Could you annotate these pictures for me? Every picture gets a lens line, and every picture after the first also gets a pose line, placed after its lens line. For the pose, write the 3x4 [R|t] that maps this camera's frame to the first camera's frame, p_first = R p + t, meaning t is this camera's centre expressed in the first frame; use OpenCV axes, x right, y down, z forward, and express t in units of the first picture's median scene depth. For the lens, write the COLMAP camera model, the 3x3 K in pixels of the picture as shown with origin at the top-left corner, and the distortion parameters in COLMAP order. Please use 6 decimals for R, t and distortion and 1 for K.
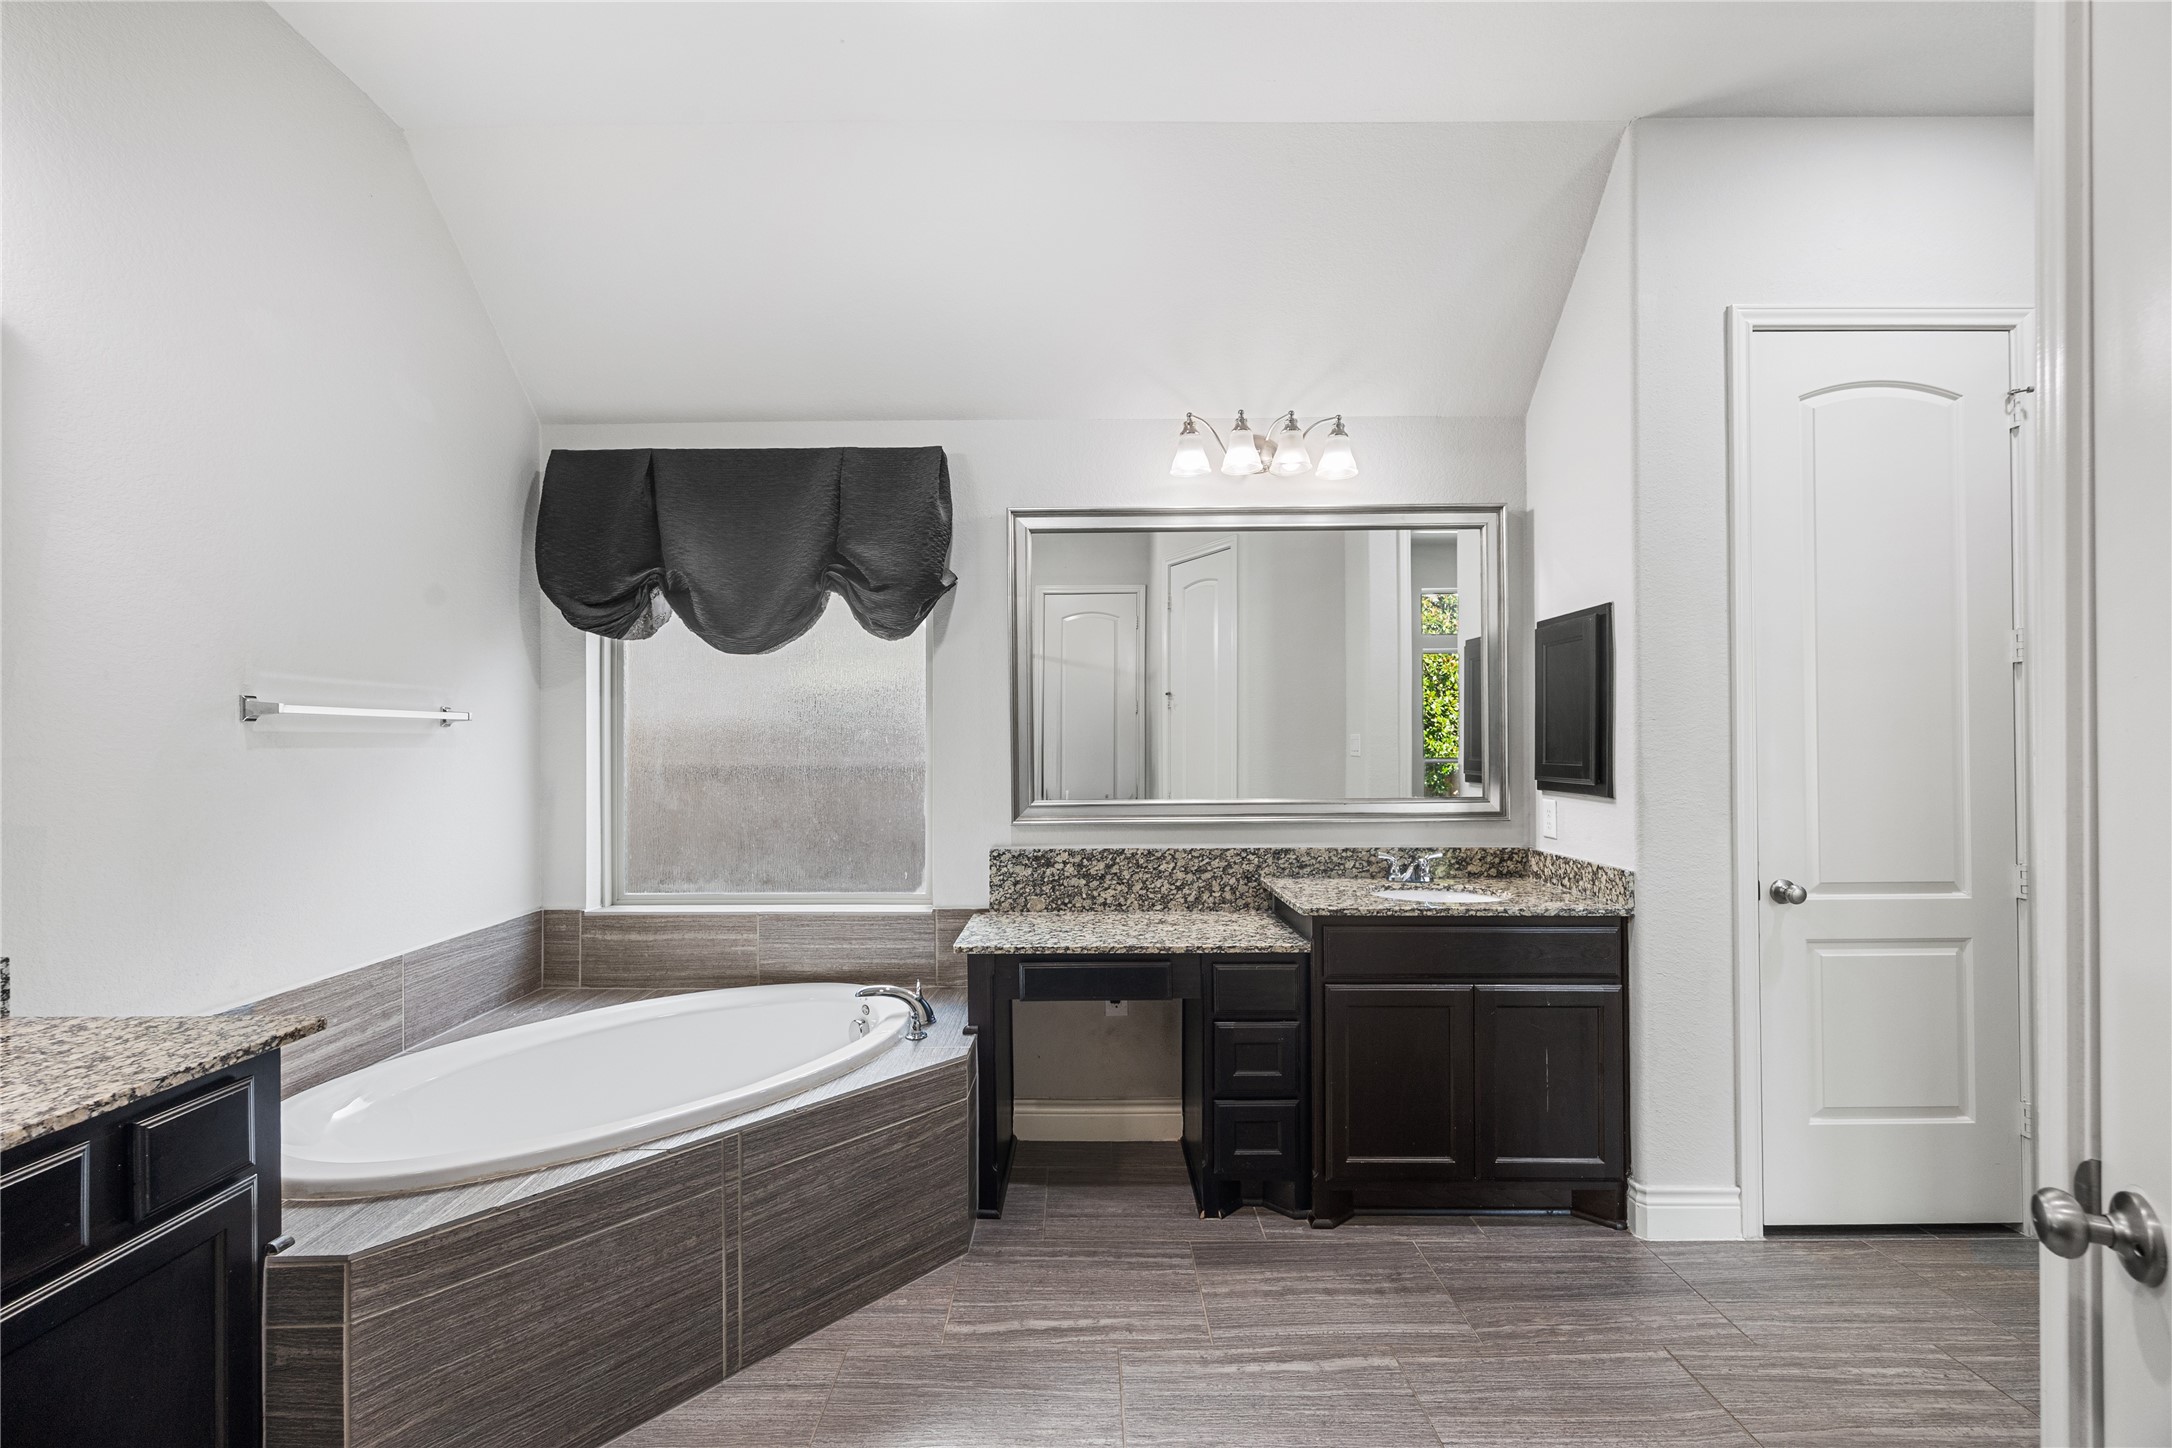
lens RADIAL K [[874.8, 0, 1084.8], [0, 874.8, 738.5], [0, 0, 1]] dist [0.002089, -0.000204]
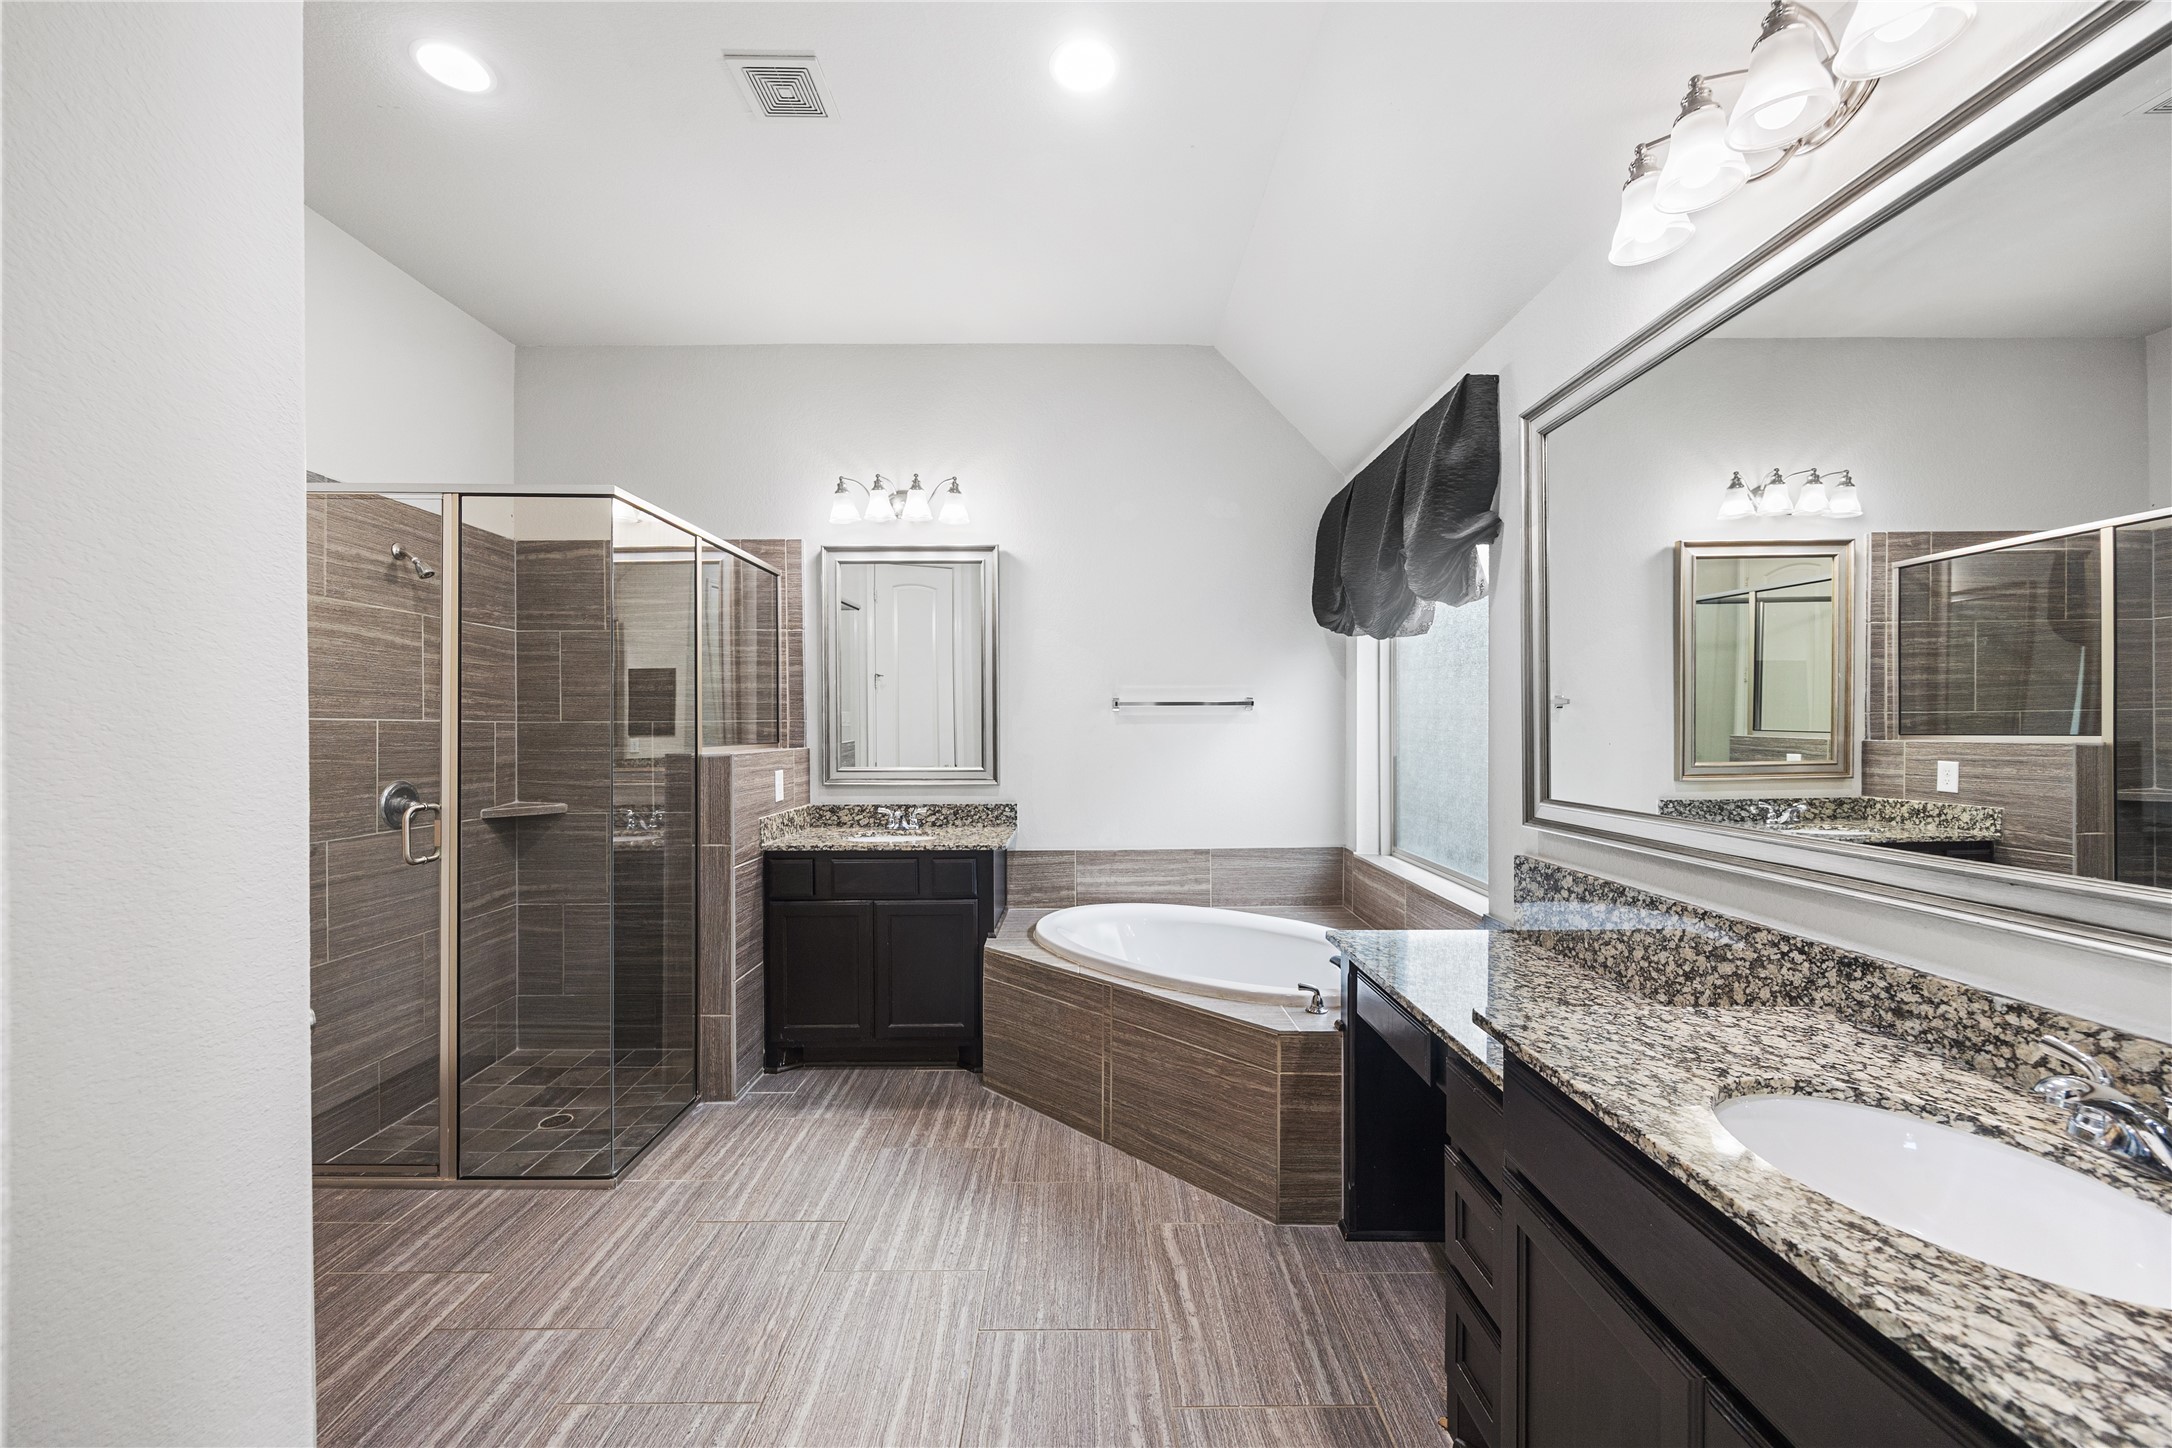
lens RADIAL K [[874.8, 0, 1084.3], [0, 874.8, 727.7], [0, 0, 1]] dist [0.002089, -0.000204]
pose [[-0.025813, 0.007709, -0.999637, 0.733687], [0.012667, 0.999893, 0.007384, 0.002790], [0.999587, -0.012472, -0.025908, 0.679351]]
